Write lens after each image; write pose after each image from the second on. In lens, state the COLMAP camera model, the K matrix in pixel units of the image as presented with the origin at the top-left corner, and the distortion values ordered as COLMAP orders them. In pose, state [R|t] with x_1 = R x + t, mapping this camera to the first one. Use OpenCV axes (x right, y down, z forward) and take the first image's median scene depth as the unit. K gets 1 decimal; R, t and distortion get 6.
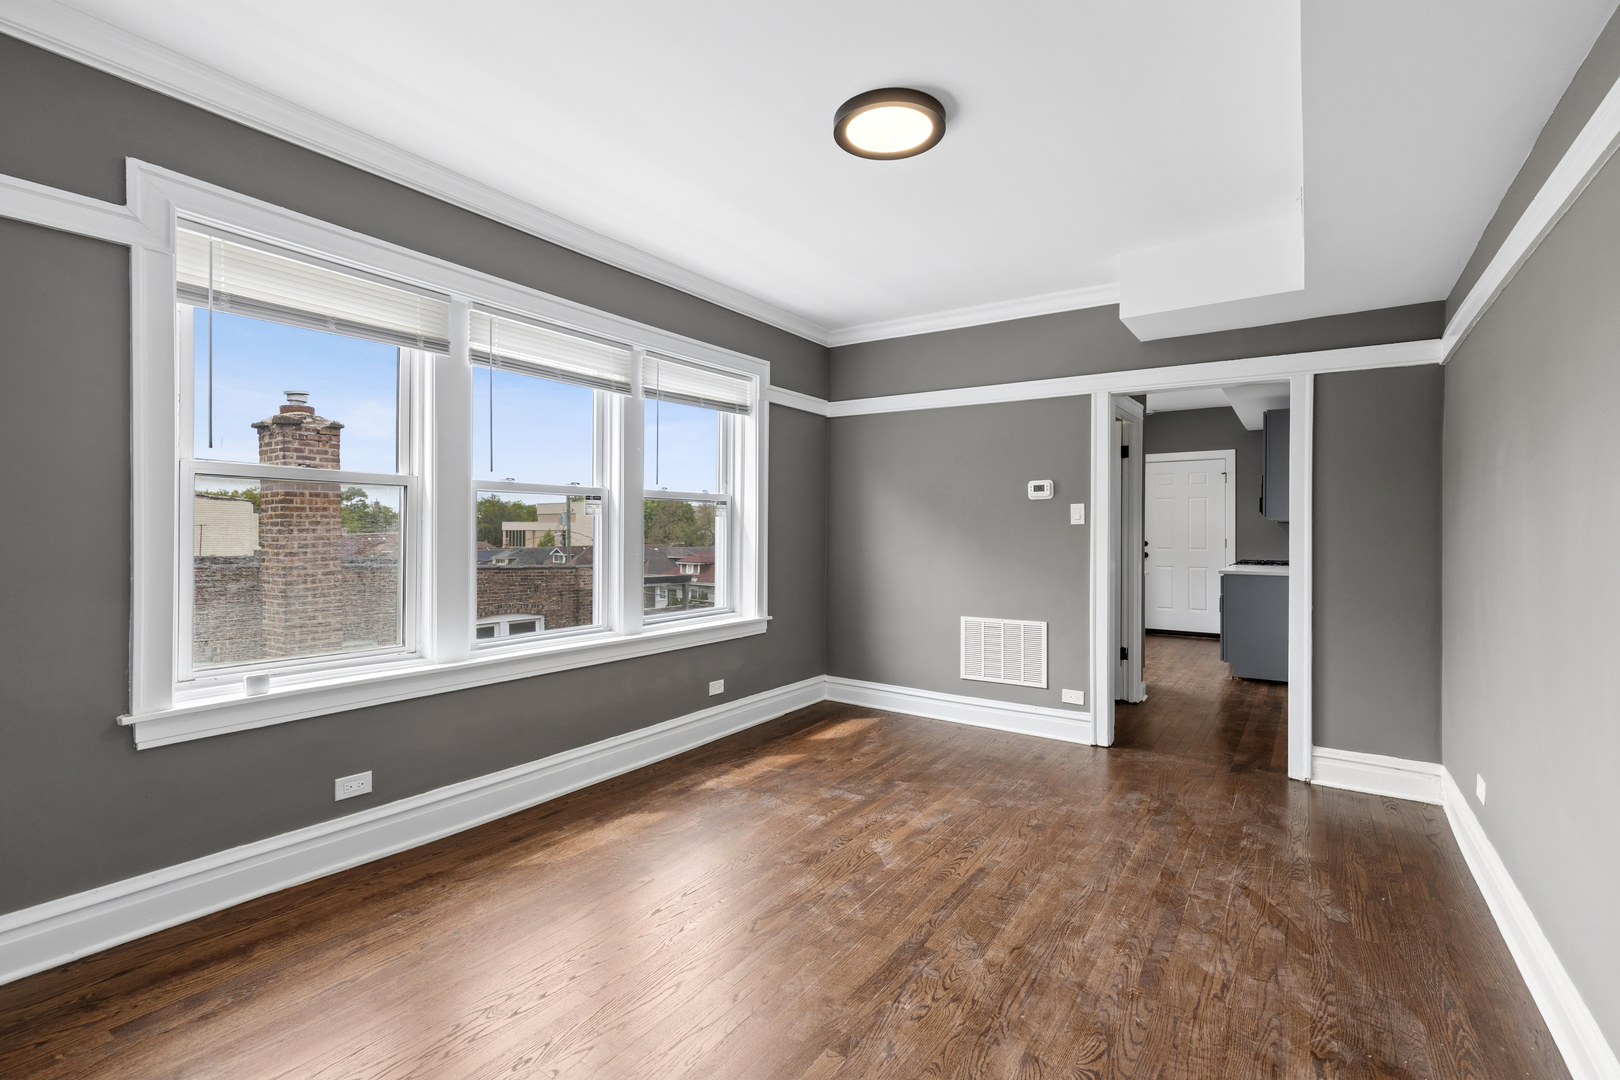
lens RADIAL K [[737.0, 0, 807.6], [0, 737.0, 531.5], [0, 0, 1]] dist [0.004979, 0.000432]
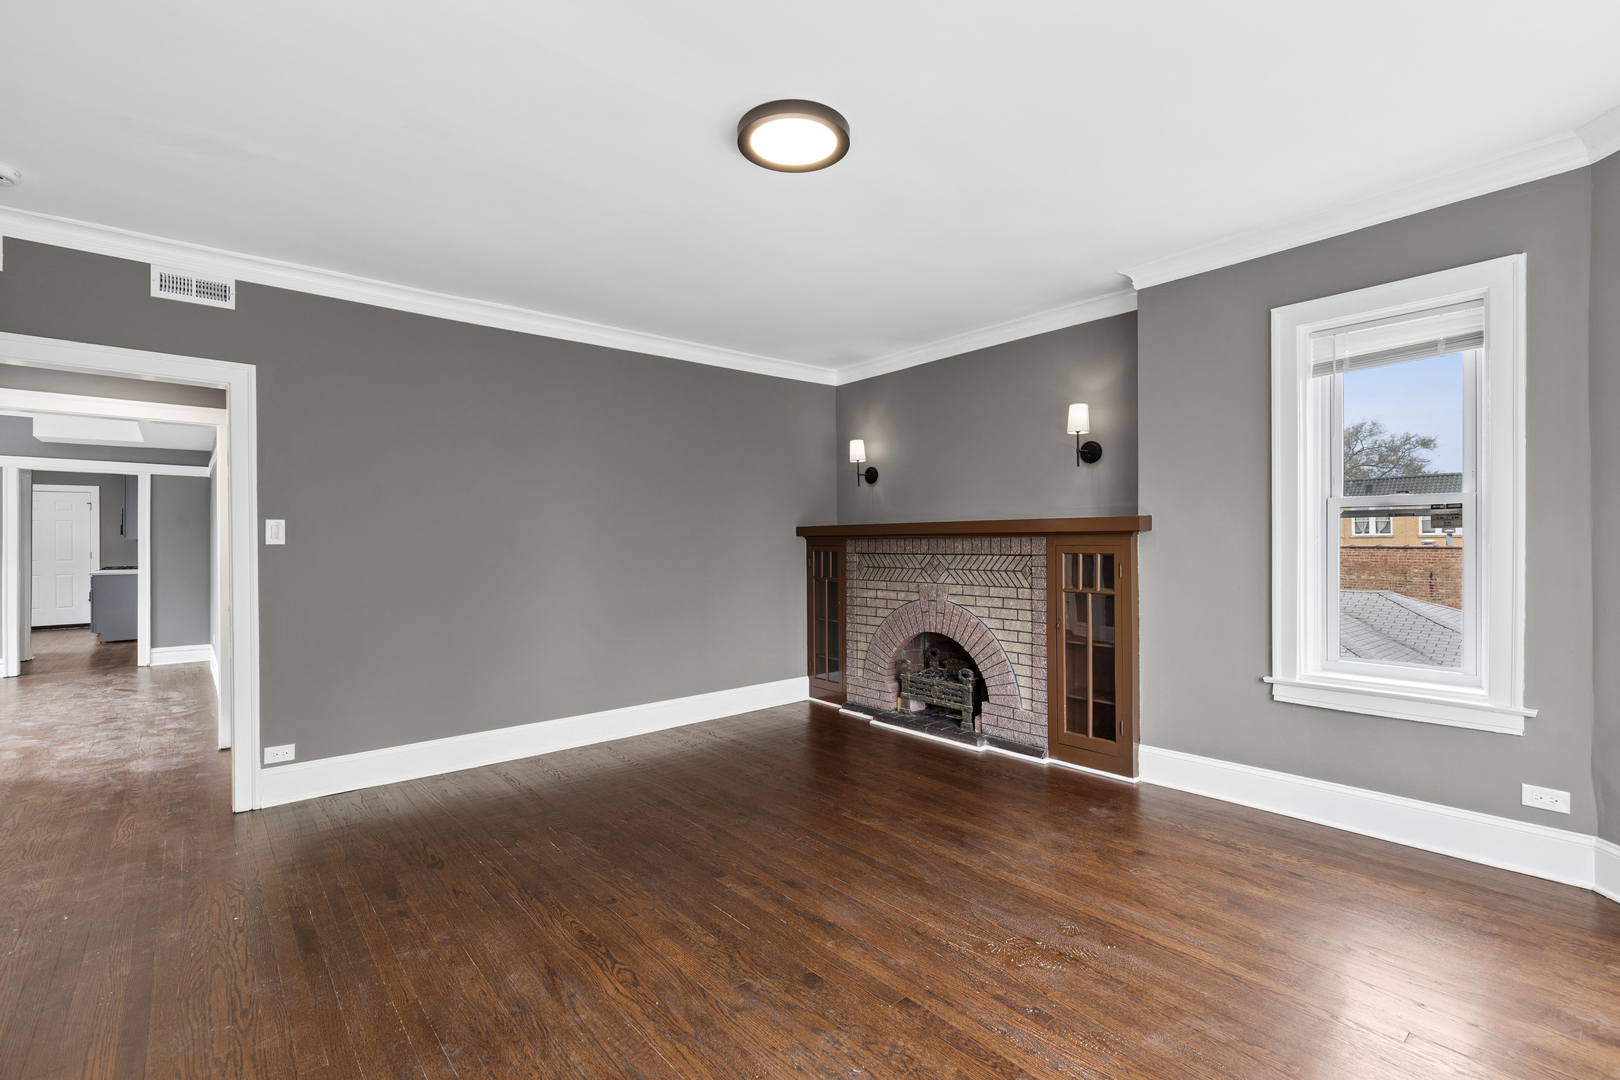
lens RADIAL K [[737.0, 0, 810.4], [0, 737.0, 543.6], [0, 0, 1]] dist [0.004979, 0.000432]
pose [[0.264682, -0.005479, 0.964320, -0.753790], [0.001693, 0.999985, 0.005217, -0.019482], [-0.964334, 0.000251, 0.264687, -1.211463]]
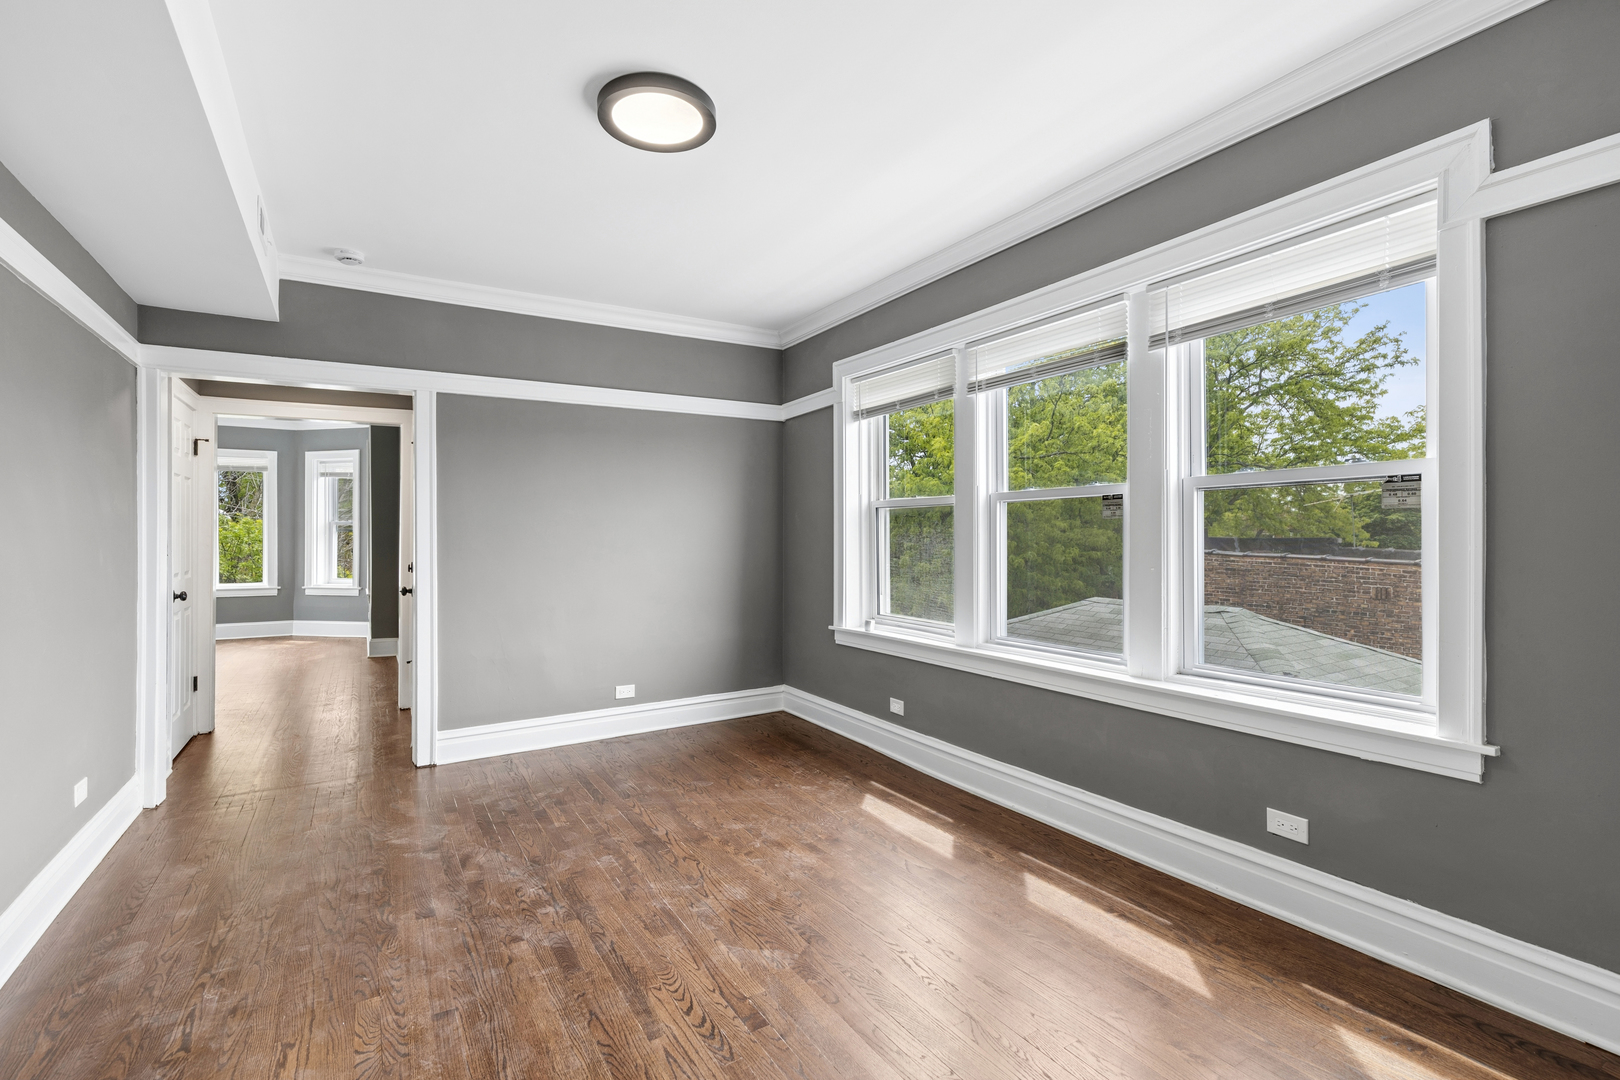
lens RADIAL K [[737.0, 0, 811.2], [0, 737.0, 541.0], [0, 0, 1]] dist [0.004979, 0.000432]
pose [[-0.411588, 0.000893, -0.911370, 0.926508], [0.000199, 1.000000, 0.000890, 0.002741], [0.911370, 0.000185, -0.411588, 1.619395]]
